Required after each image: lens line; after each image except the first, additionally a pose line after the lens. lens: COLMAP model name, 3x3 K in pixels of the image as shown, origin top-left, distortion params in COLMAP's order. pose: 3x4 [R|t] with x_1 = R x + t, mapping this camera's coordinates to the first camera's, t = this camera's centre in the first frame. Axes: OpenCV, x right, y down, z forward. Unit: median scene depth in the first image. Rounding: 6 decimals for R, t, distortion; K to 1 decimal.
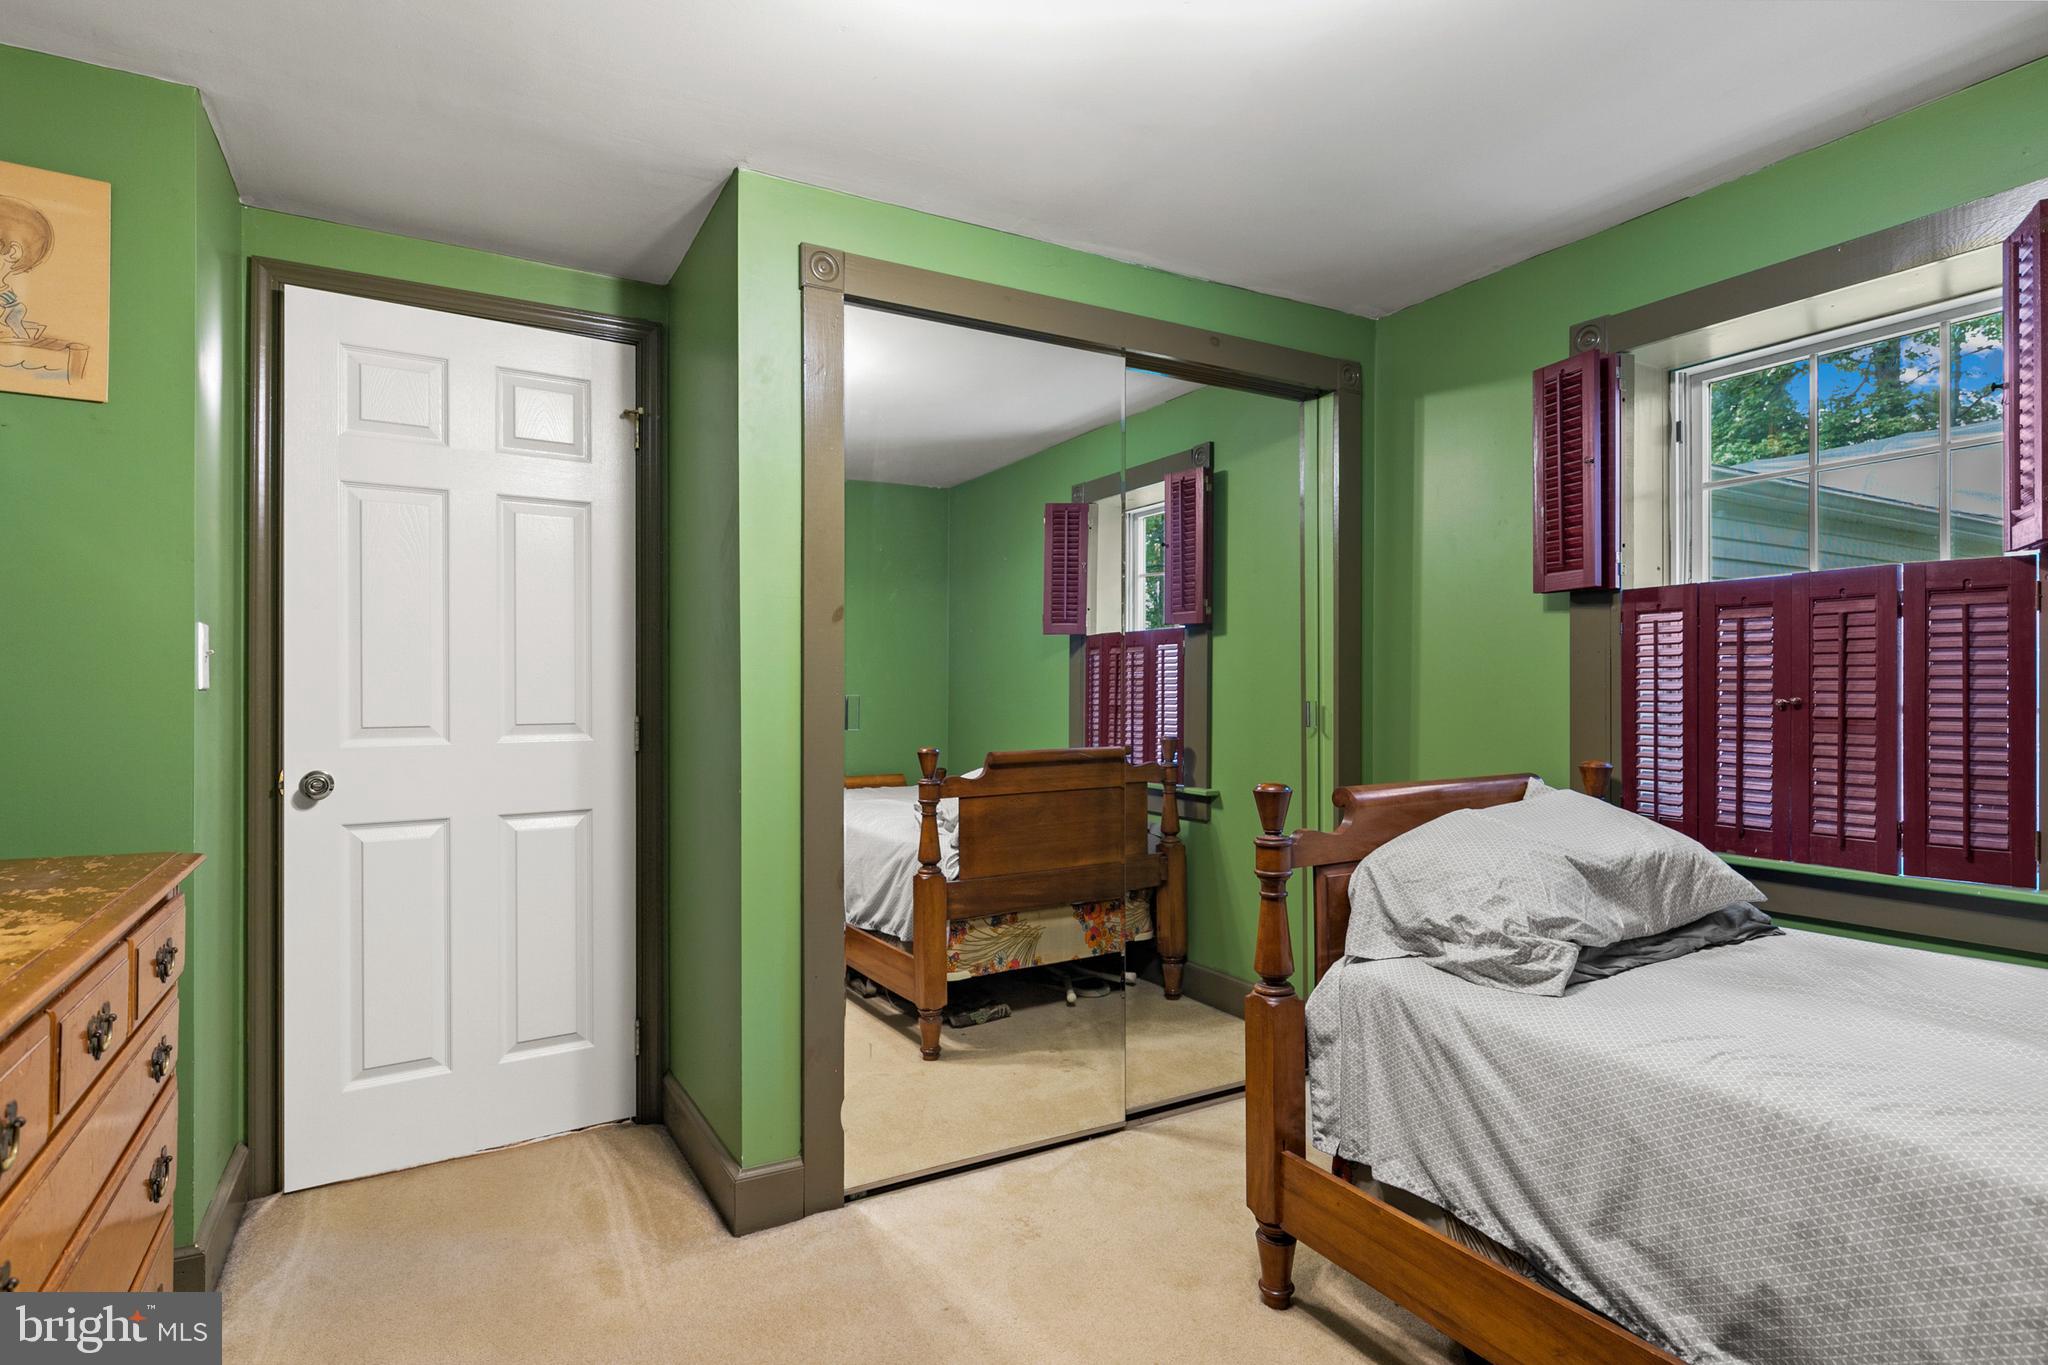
lens RADIAL K [[1046.7, 0, 1019.9], [0, 1046.7, 690.4], [0, 0, 1]] dist [-0.004966, -0.000033]
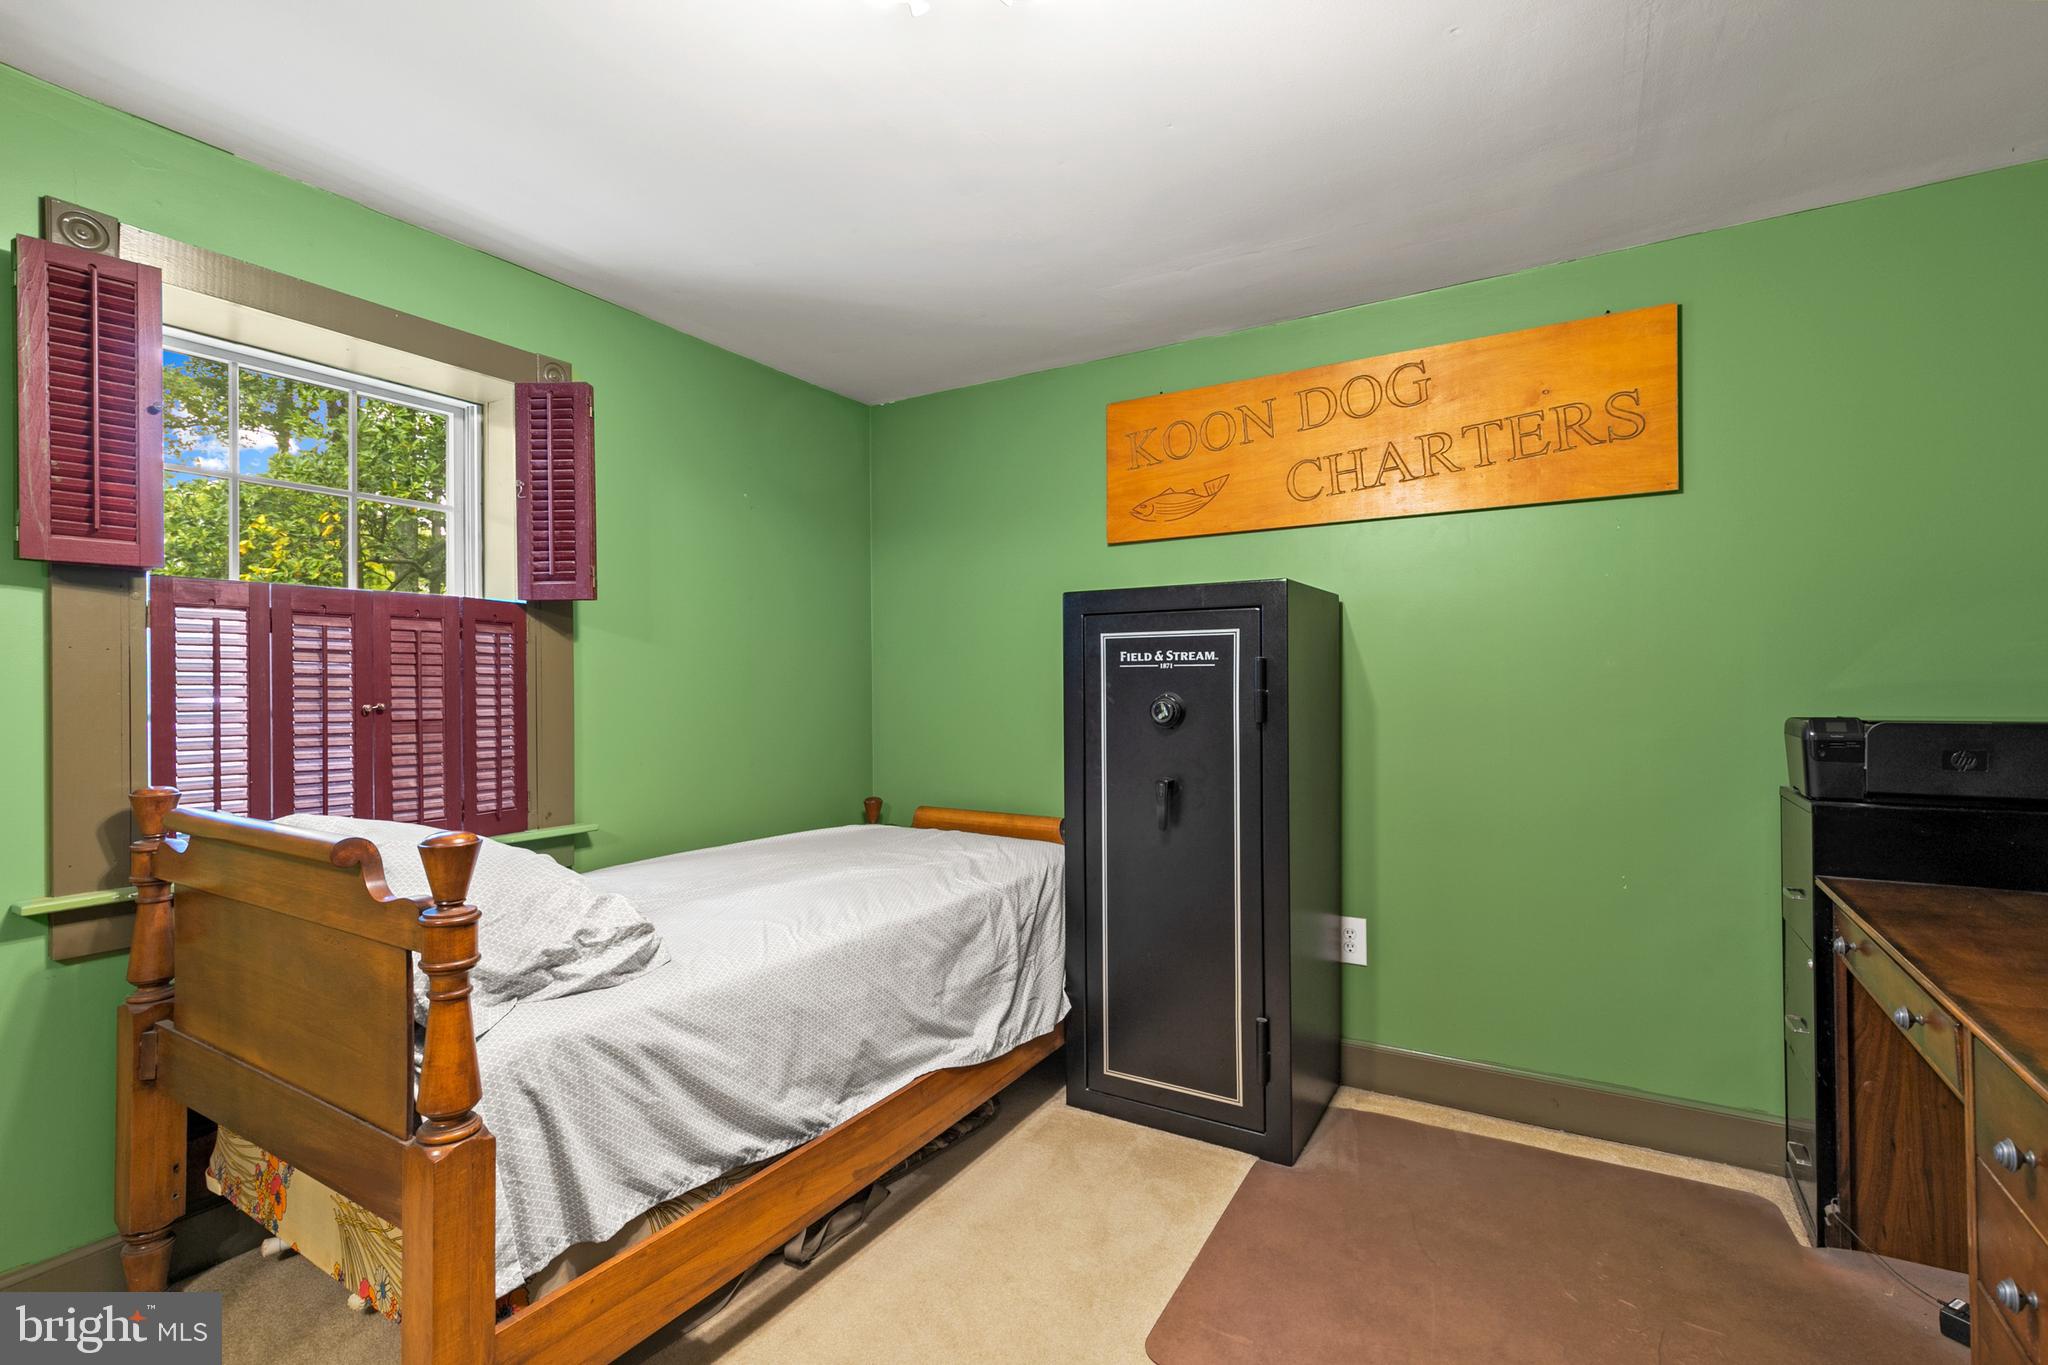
lens RADIAL K [[927.9, 0, 1014.5], [0, 927.9, 681.9], [0, 0, 1]] dist [0.006128, -0.000719]
pose [[-0.480926, 0.012163, 0.876677, -0.462146], [0.006351, 0.999926, -0.010389, -0.001604], [-0.876738, 0.000571, -0.480967, 0.929659]]
